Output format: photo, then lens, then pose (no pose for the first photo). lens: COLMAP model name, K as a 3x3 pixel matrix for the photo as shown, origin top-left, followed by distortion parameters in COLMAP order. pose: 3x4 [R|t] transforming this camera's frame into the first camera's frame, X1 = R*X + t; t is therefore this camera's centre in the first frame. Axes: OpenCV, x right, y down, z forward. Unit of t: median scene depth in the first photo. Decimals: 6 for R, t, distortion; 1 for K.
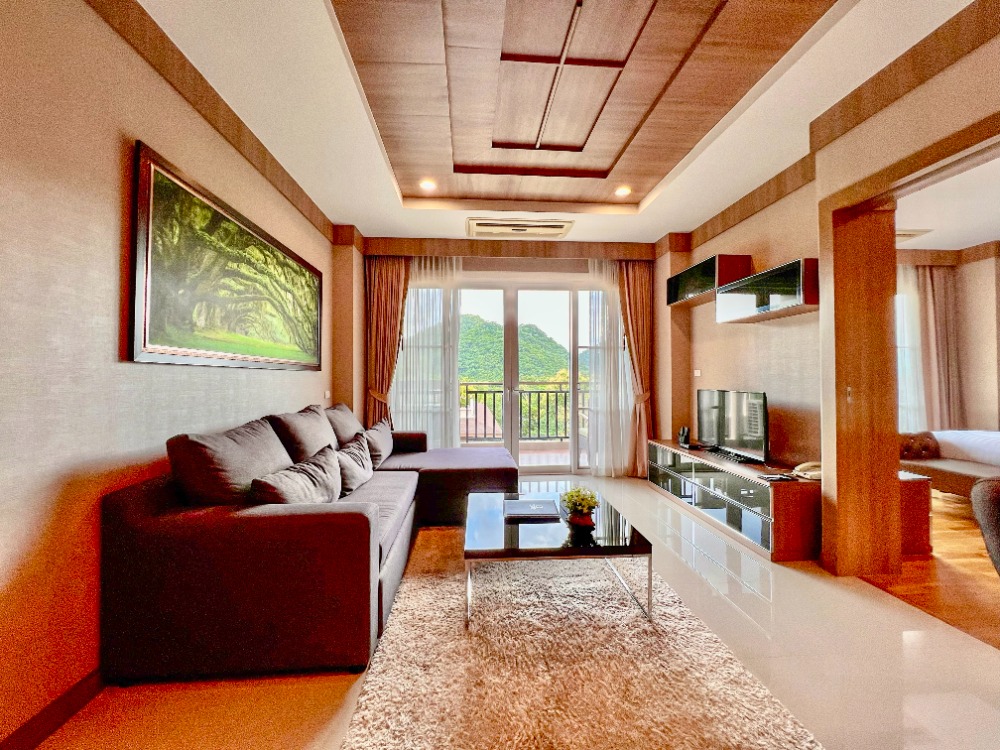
lens RADIAL K [[393.5, 0, 500.0], [0, 393.5, 375.0], [0, 0, 1]] dist [-0.001098, 0.000080]
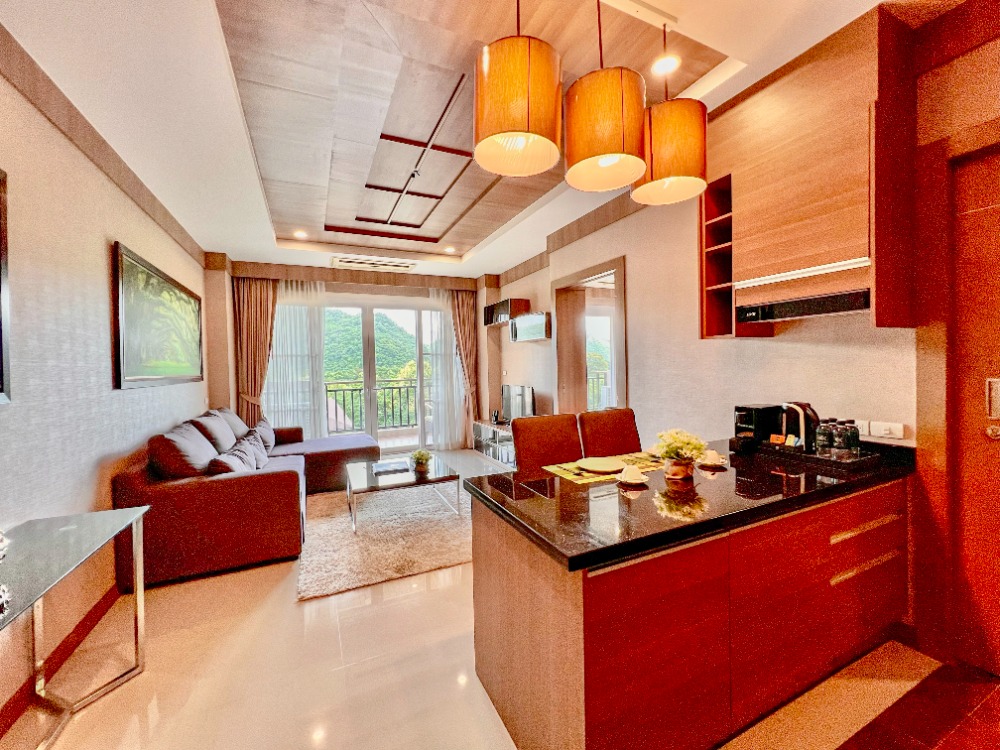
lens RADIAL K [[401.0, 0, 499.4], [0, 401.0, 372.6], [0, 0, 1]] dist [-0.002484, 0.000513]
pose [[0.933652, -0.025231, 0.357291, -0.053166], [0.017547, 0.999540, 0.024733, -0.049351], [-0.357751, -0.016823, 0.933666, -0.432069]]
